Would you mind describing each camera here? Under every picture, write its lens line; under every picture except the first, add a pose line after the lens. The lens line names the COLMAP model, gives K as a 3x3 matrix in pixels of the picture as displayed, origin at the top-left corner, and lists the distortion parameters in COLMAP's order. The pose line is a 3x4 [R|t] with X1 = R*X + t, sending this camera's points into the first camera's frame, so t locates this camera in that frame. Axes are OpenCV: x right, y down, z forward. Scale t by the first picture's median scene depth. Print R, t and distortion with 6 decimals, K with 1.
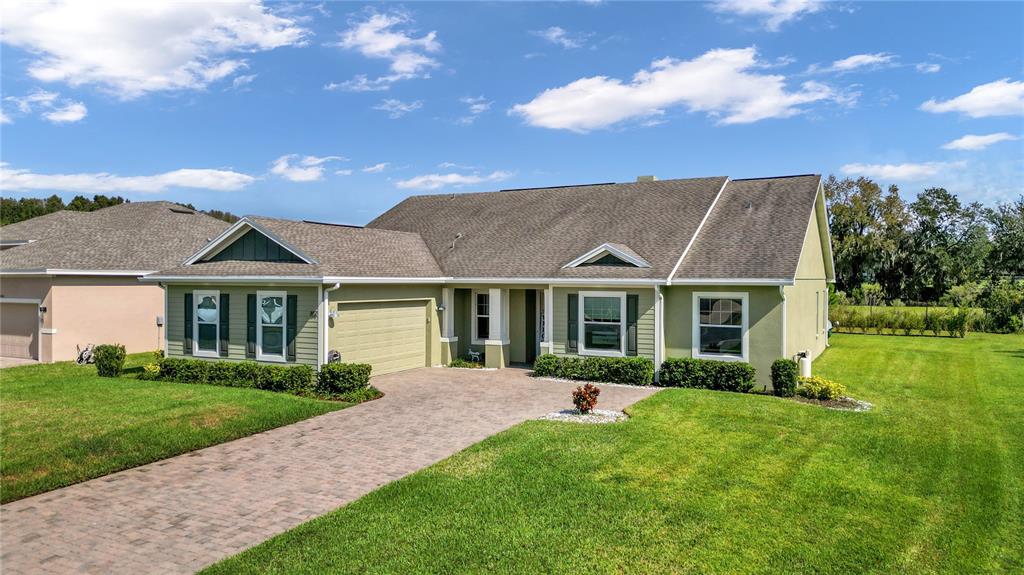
lens RADIAL K [[715.7, 0, 512.0], [0, 715.7, 287.5], [0, 0, 1]] dist [0.098479, -0.121924]
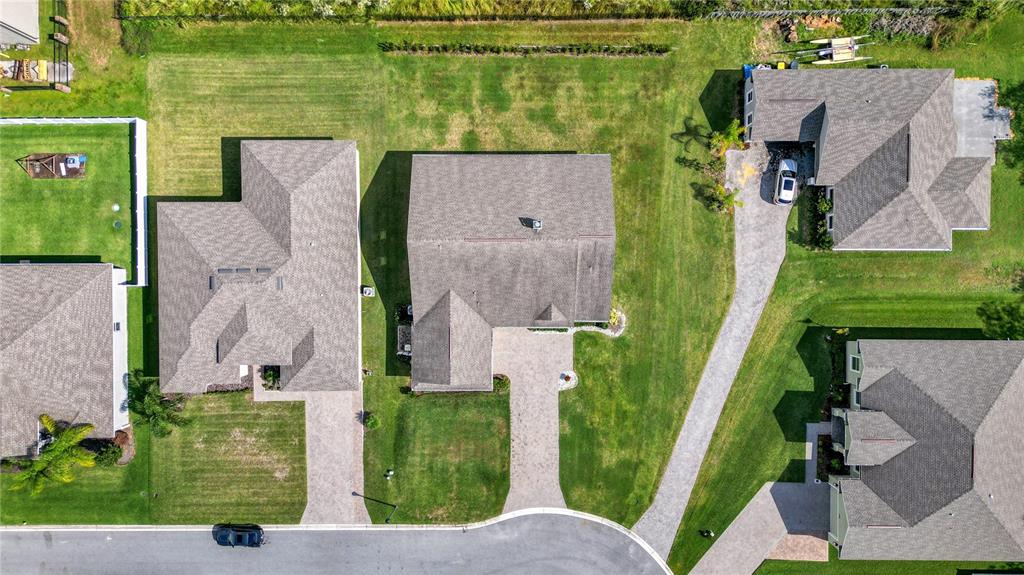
lens RADIAL K [[715.7, 0, 512.0], [0, 715.7, 287.5], [0, 0, 1]] dist [0.098479, -0.121924]
pose [[0.883222, -0.468559, -0.019271, 0.109951], [0.012296, -0.017939, 0.999763, -3.084555], [-0.468794, -0.883250, -0.010083, 1.268617]]
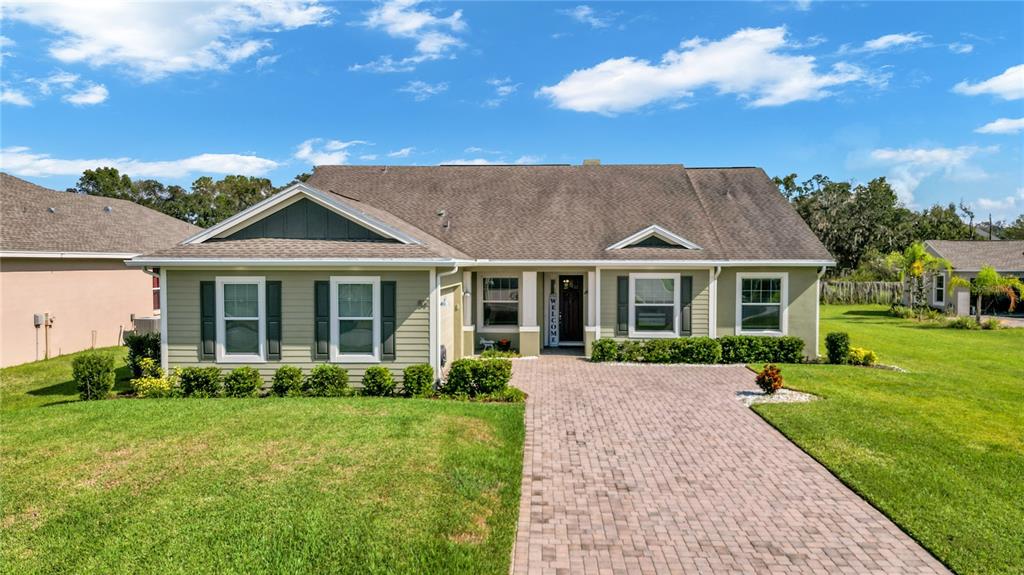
lens RADIAL K [[715.7, 0, 512.0], [0, 715.7, 287.5], [0, 0, 1]] dist [0.098479, -0.121924]
pose [[0.901212, -0.017887, 0.433010, -0.501433], [0.008818, 0.999698, 0.022944, 0.000385], [-0.433290, -0.016859, 0.901097, 0.183193]]
